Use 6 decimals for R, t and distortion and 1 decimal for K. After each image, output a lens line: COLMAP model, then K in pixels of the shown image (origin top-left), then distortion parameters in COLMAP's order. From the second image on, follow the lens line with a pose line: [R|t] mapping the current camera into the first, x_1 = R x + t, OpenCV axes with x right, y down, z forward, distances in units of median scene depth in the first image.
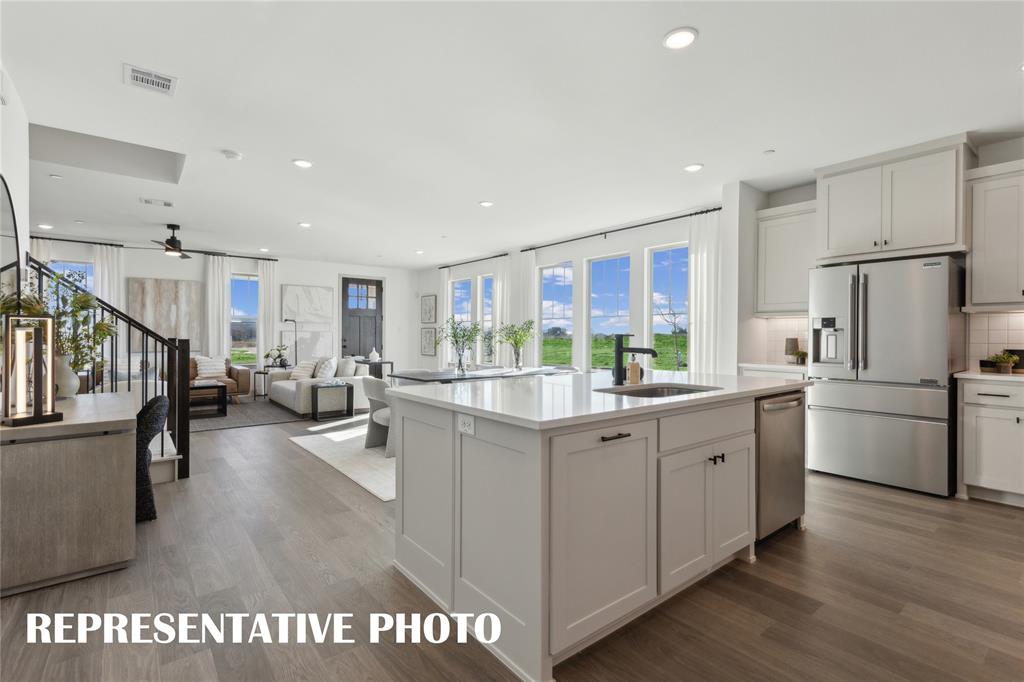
lens RADIAL K [[477.8, 0, 511.8], [0, 477.8, 330.6], [0, 0, 1]] dist [0.019385, -0.000436]
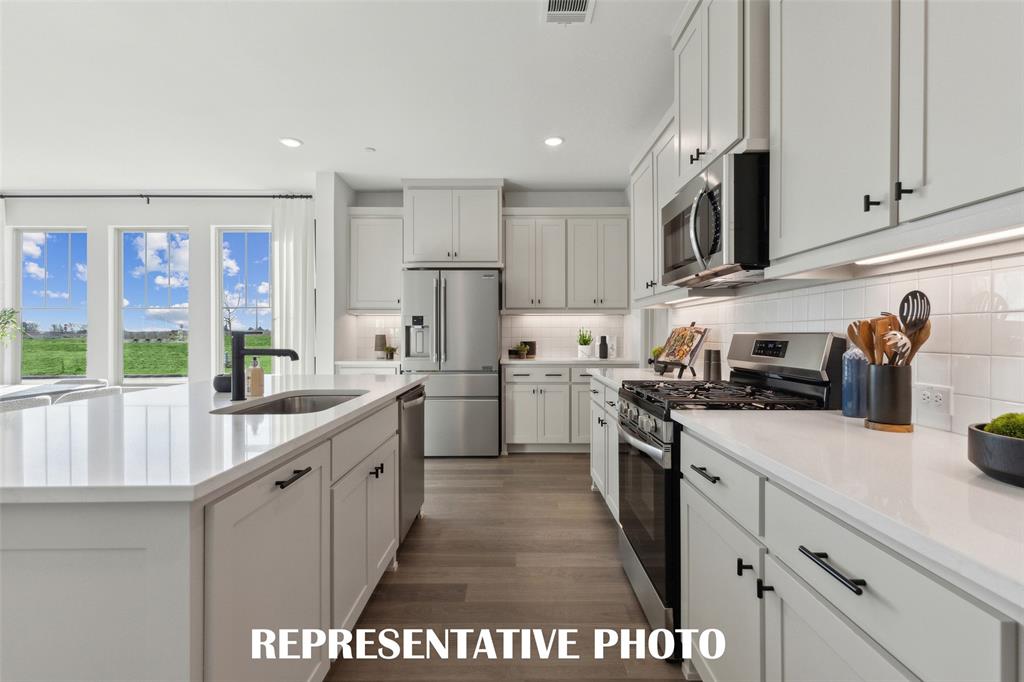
lens RADIAL K [[477.8, 0, 511.8], [0, 477.8, 330.6], [0, 0, 1]] dist [0.019385, -0.000436]
pose [[0.629350, -0.001086, 0.777121, -0.066267], [-0.003728, 0.999983, 0.004416, 0.001320], [-0.777113, -0.005676, 0.629335, 0.155833]]
